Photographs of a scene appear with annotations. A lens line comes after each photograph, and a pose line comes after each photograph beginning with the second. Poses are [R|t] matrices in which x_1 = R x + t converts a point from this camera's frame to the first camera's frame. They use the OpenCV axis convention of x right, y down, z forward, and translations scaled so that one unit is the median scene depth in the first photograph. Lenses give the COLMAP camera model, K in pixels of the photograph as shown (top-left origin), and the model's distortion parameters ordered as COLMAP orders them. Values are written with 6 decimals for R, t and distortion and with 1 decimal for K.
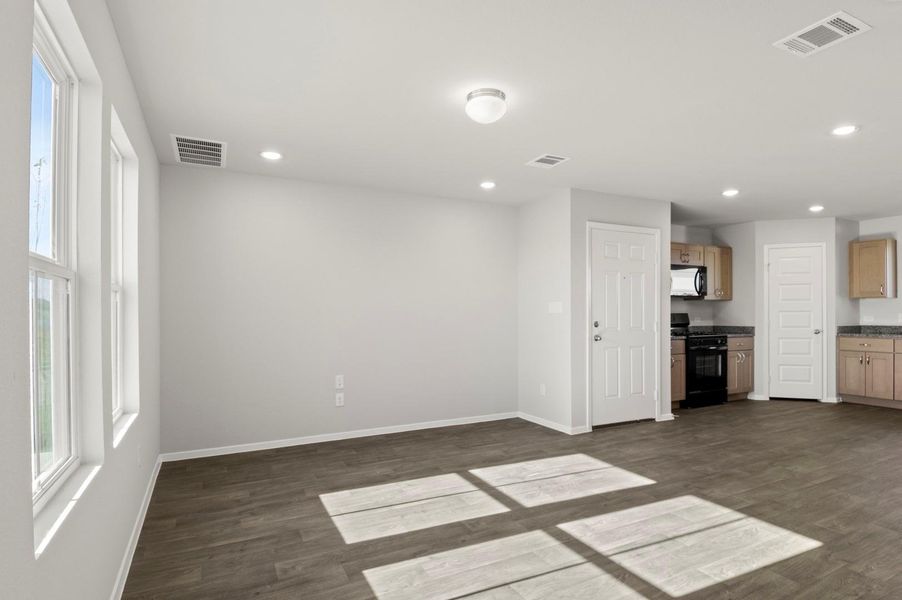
lens RADIAL K [[482.4, 0, 467.4], [0, 482.4, 315.4], [0, 0, 1]] dist [0.030077, -0.041276]
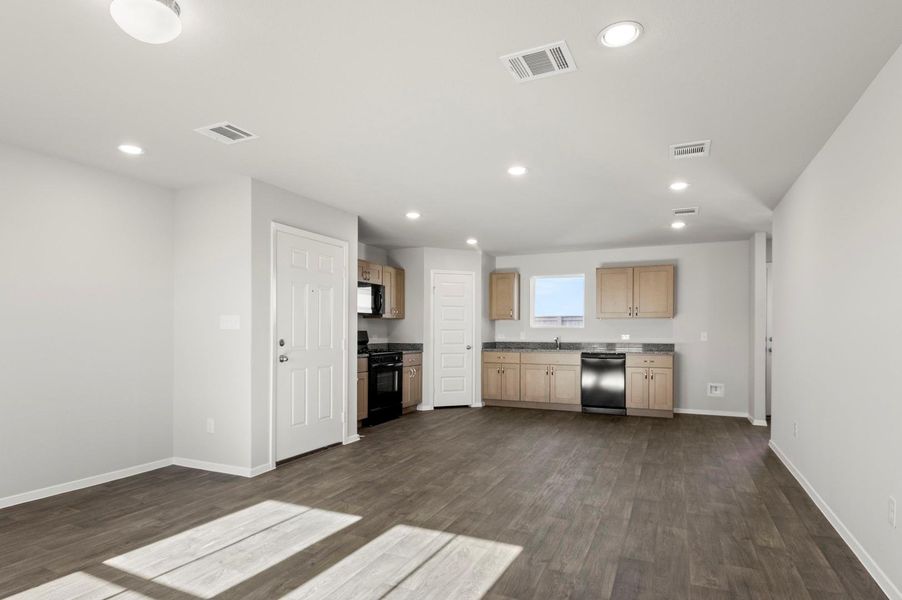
lens RADIAL K [[482.7, 0, 465.1], [0, 482.7, 333.5], [0, 0, 1]] dist [0.031606, -0.042856]
pose [[0.781796, 0.004014, 0.623521, -0.013821], [-0.004990, 0.999988, -0.000180, 0.000265], [-0.623514, -0.002971, 0.781807, 0.103657]]
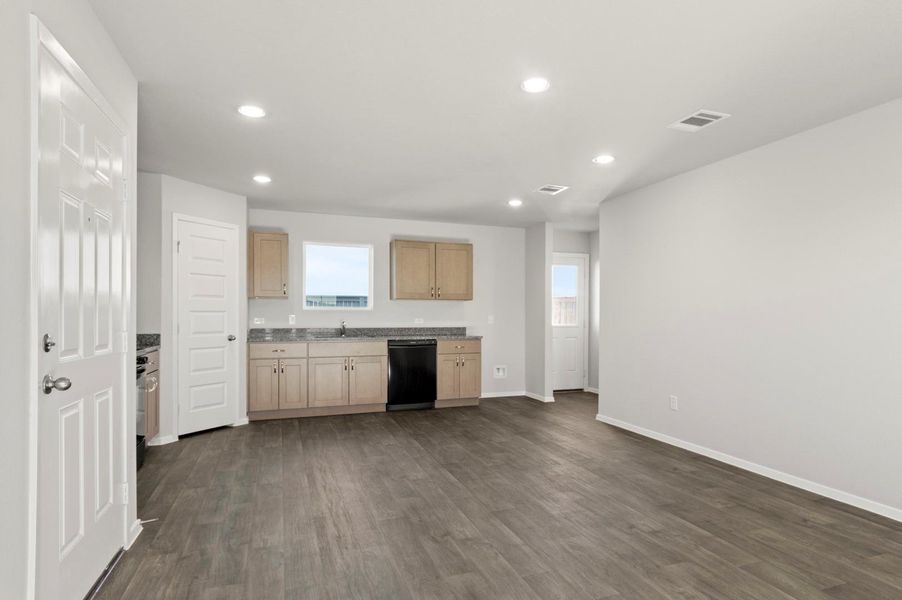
lens RADIAL K [[493.5, 0, 468.7], [0, 493.5, 321.1], [0, 0, 1]] dist [0.019003, -0.019633]
pose [[0.123228, -0.006149, 0.992359, -0.026987], [-0.001606, 0.999978, 0.006396, 0.000416], [-0.992377, -0.002382, 0.123215, 0.576204]]
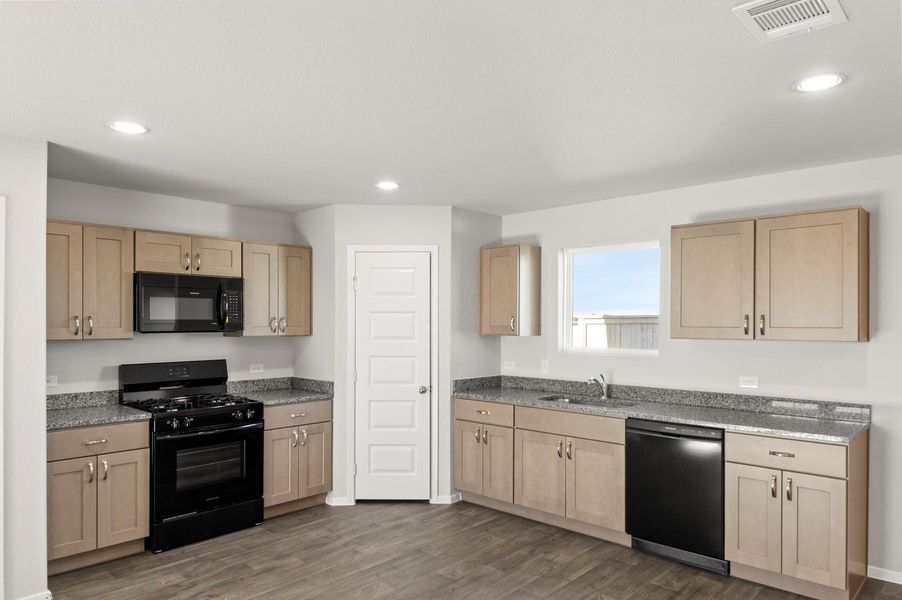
lens RADIAL K [[587.7, 0, 464.7], [0, 587.7, 321.3], [0, 0, 1]] dist [0.002500, -0.000485]
pose [[0.942359, 0.006934, 0.334531, 0.576439], [-0.006040, 0.999975, -0.003711, -0.056675], [-0.334549, 0.001476, 0.942377, 0.309099]]
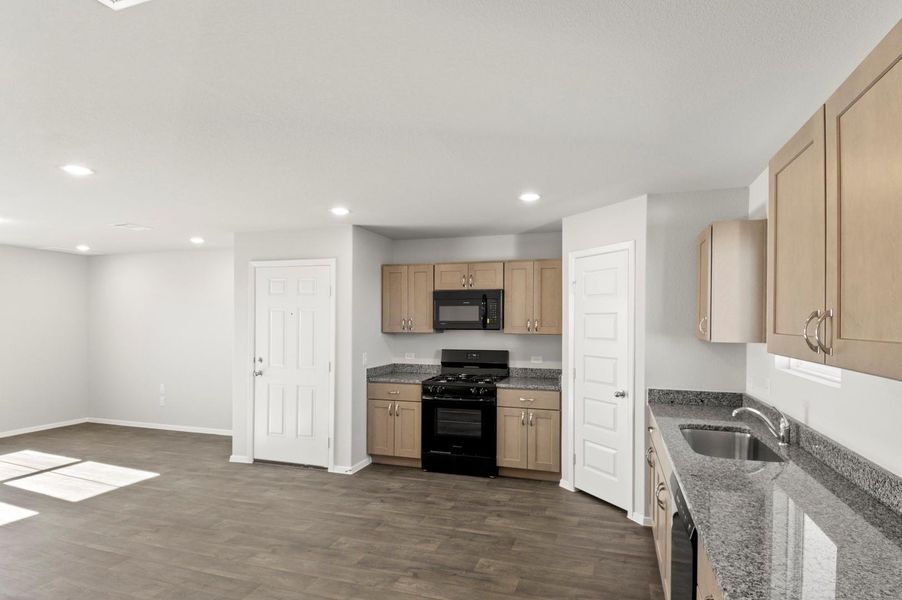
lens RADIAL K [[482.4, 0, 467.4], [0, 482.4, 315.4], [0, 0, 1]] dist [0.030077, -0.041276]
pose [[0.705063, 0.001173, -0.709143, 1.116628], [-0.010250, 0.999911, -0.008537, -0.061670], [0.709070, 0.013287, 0.705013, 0.500720]]
